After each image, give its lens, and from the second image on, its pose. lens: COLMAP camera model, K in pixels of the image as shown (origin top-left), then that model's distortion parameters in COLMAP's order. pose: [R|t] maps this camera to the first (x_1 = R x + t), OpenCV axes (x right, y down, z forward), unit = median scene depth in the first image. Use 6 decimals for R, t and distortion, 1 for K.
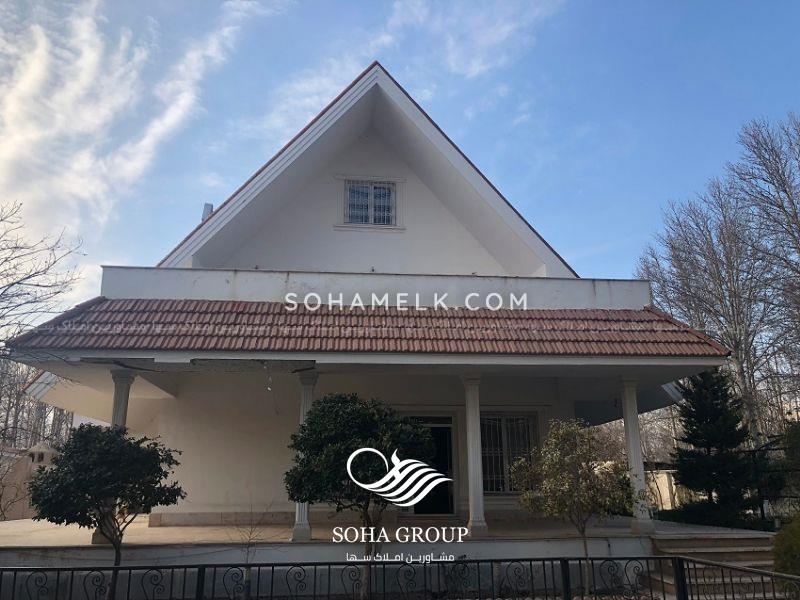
lens RADIAL K [[654.7, 0, 400.0], [0, 654.7, 300.0], [0, 0, 1]] dist [0.004544, 0.000216]
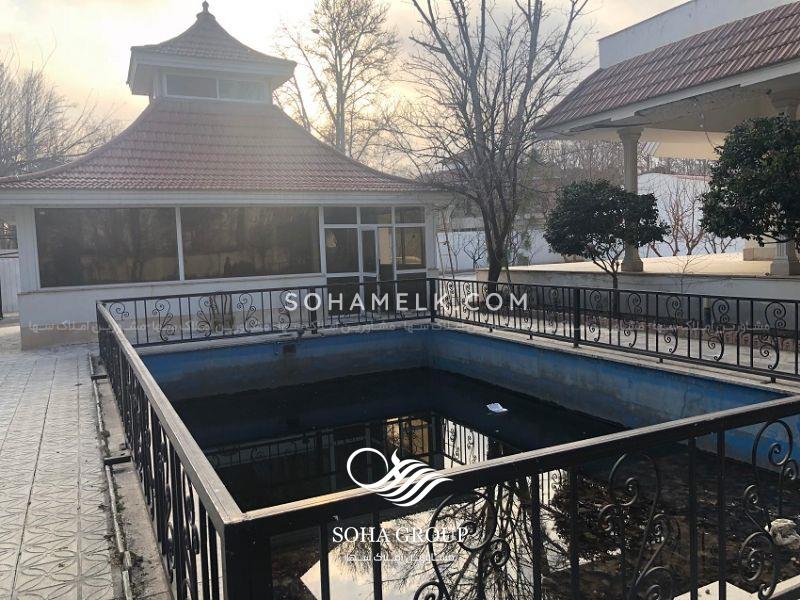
lens RADIAL K [[654.7, 0, 400.0], [0, 654.7, 300.0], [0, 0, 1]] dist [0.004544, 0.000216]
pose [[0.341495, 0.074106, -0.936958, 0.558588], [0.292546, 0.938986, 0.180891, 0.069838], [0.893195, -0.335877, 0.298980, 0.220351]]
